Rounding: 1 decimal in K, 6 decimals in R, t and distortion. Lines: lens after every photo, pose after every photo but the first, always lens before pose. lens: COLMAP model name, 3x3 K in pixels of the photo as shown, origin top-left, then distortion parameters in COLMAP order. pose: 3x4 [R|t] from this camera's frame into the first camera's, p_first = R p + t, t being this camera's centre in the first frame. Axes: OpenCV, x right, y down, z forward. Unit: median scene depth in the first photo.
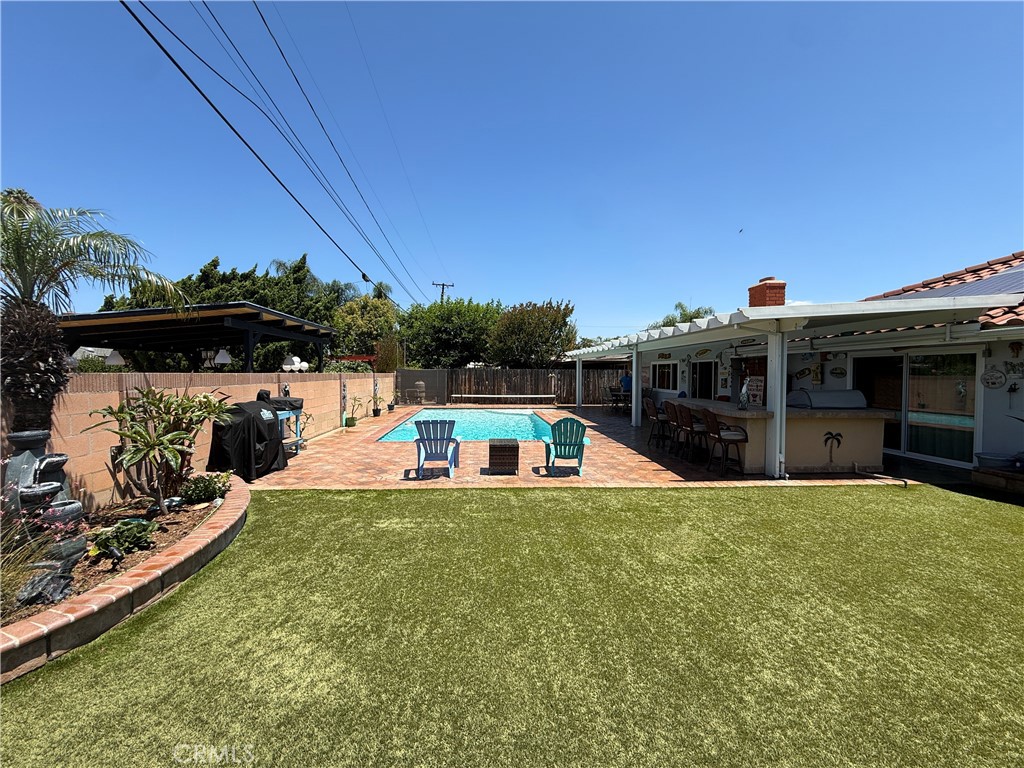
lens RADIAL K [[410.8, 0, 508.0], [0, 410.8, 383.3], [0, 0, 1]] dist [-0.000006, -0.000620]
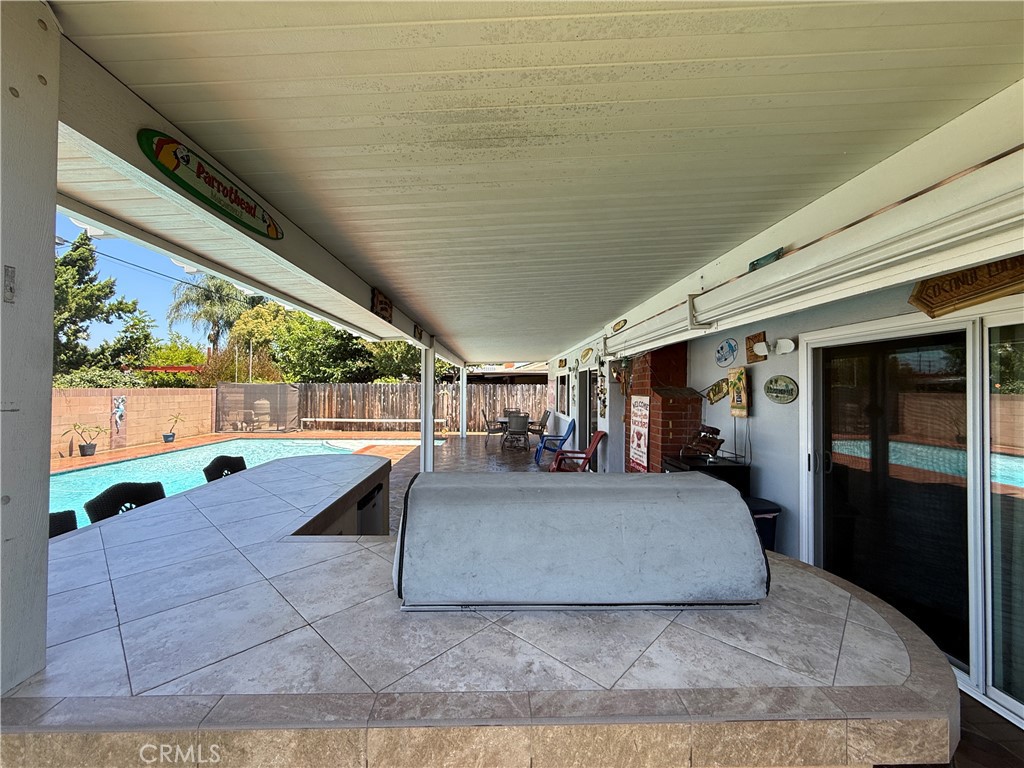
lens RADIAL K [[410.8, 0, 509.8], [0, 410.8, 386.2], [0, 0, 1]] dist [-0.000006, -0.000620]
pose [[0.998901, 0.001013, -0.046853, 0.315711], [-0.002509, 0.999489, -0.031876, -0.008710], [0.046797, 0.031958, 0.998393, 0.334753]]
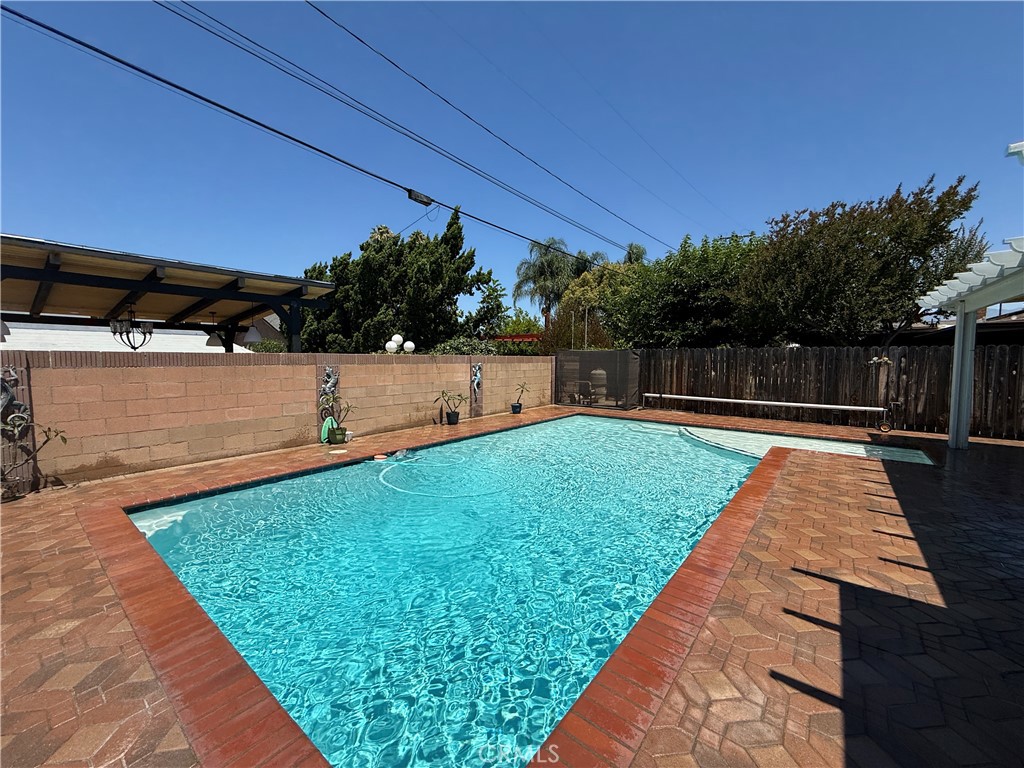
lens RADIAL K [[410.8, 0, 507.7], [0, 410.8, 385.1], [0, 0, 1]] dist [-0.000006, -0.000620]
pose [[0.729737, 0.042899, -0.682381, 0.142301], [-0.017217, 0.998866, 0.044384, -0.007771], [0.683511, -0.020640, 0.729648, 0.517932]]
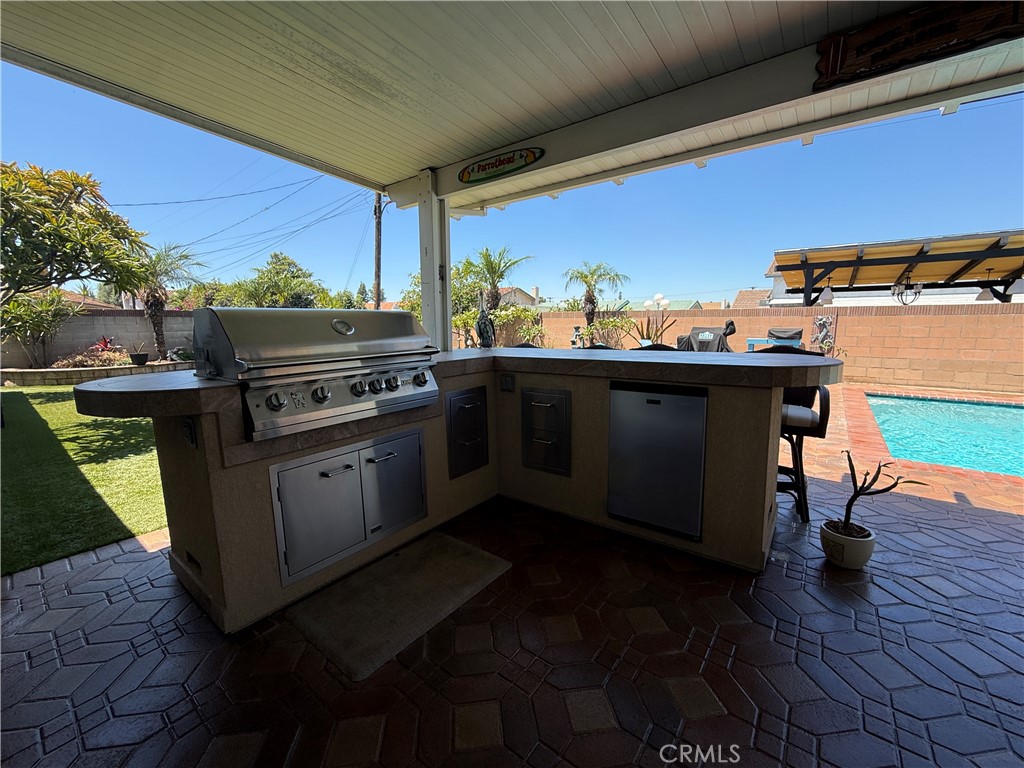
lens RADIAL K [[410.8, 0, 510.5], [0, 410.8, 386.1], [0, 0, 1]] dist [-0.000006, -0.000620]
pose [[-0.670387, 0.110251, -0.733775, 0.374497], [-0.013025, 0.986999, 0.160198, 0.006623], [0.741897, 0.116952, -0.660236, 0.544226]]
